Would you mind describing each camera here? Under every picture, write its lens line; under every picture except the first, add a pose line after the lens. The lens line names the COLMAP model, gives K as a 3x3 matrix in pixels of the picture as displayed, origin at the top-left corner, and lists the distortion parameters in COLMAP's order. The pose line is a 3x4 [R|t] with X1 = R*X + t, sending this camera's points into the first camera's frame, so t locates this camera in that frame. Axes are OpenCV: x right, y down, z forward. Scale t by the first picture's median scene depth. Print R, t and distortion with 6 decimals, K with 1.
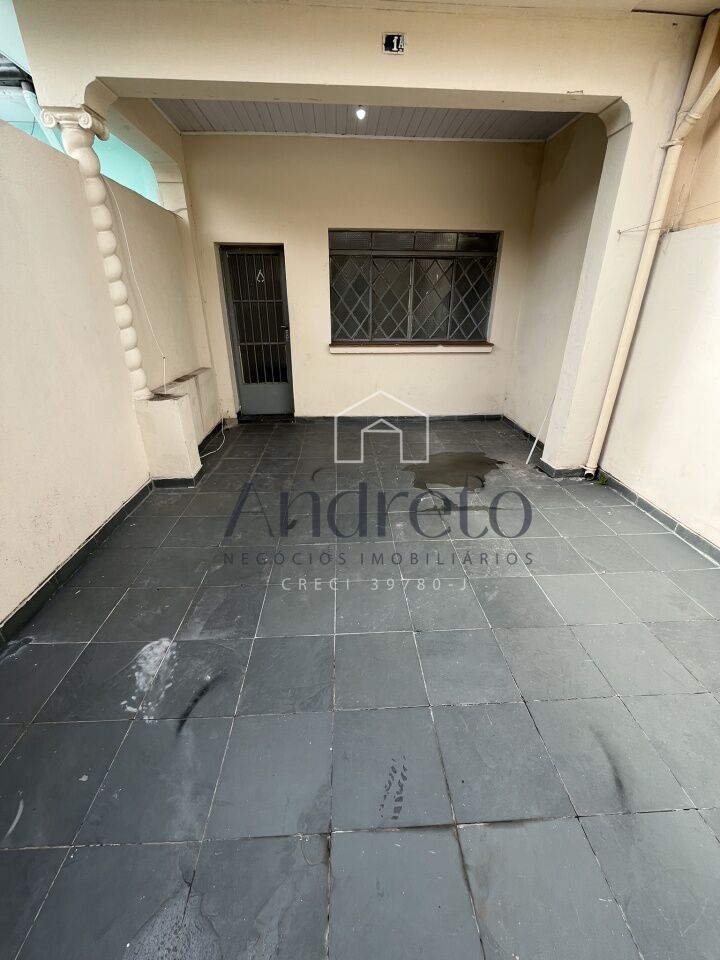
lens RADIAL K [[389.9, 0, 360.0], [0, 389.9, 481.1], [0, 0, 1]] dist [-0.003476, -0.000346]
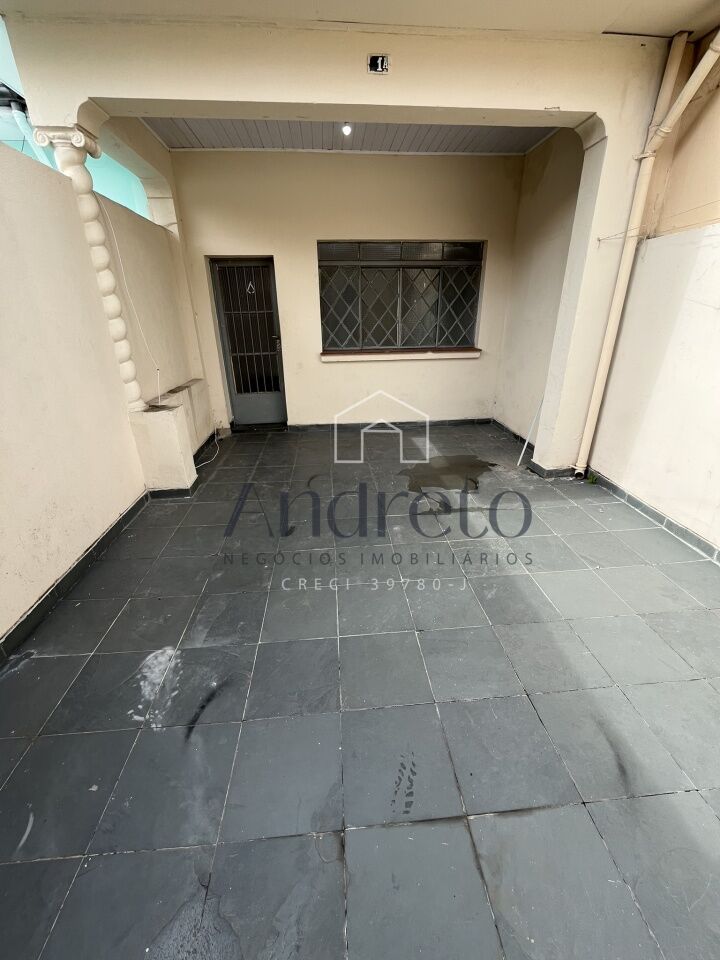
lens RADIAL K [[389.9, 0, 360.0], [0, 389.9, 481.0], [0, 0, 1]] dist [-0.003476, -0.000346]
pose [[0.999364, -0.028035, 0.022022, -0.015765], [0.028478, 0.999393, -0.020049, 0.009063], [-0.021446, 0.020663, 0.999556, -0.016458]]
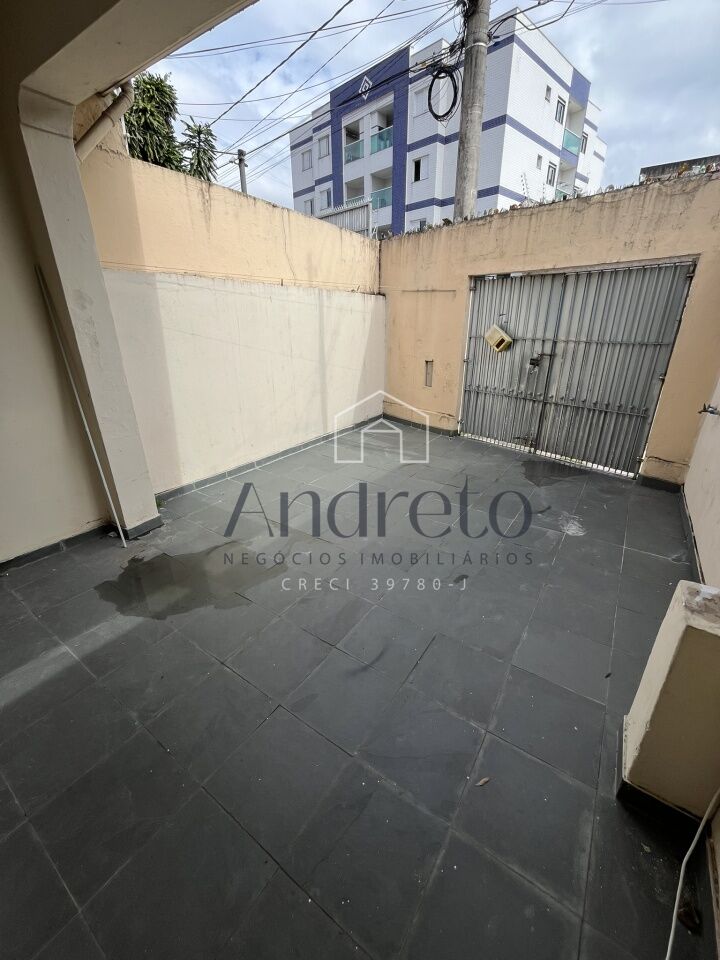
lens RADIAL K [[389.9, 0, 360.3], [0, 389.9, 479.5], [0, 0, 1]] dist [-0.003476, -0.000346]
pose [[-0.799589, -0.220907, 0.558443, -0.530349], [0.259697, 0.711260, 0.653198, -0.838451], [-0.541494, 0.667315, -0.511346, 1.737807]]
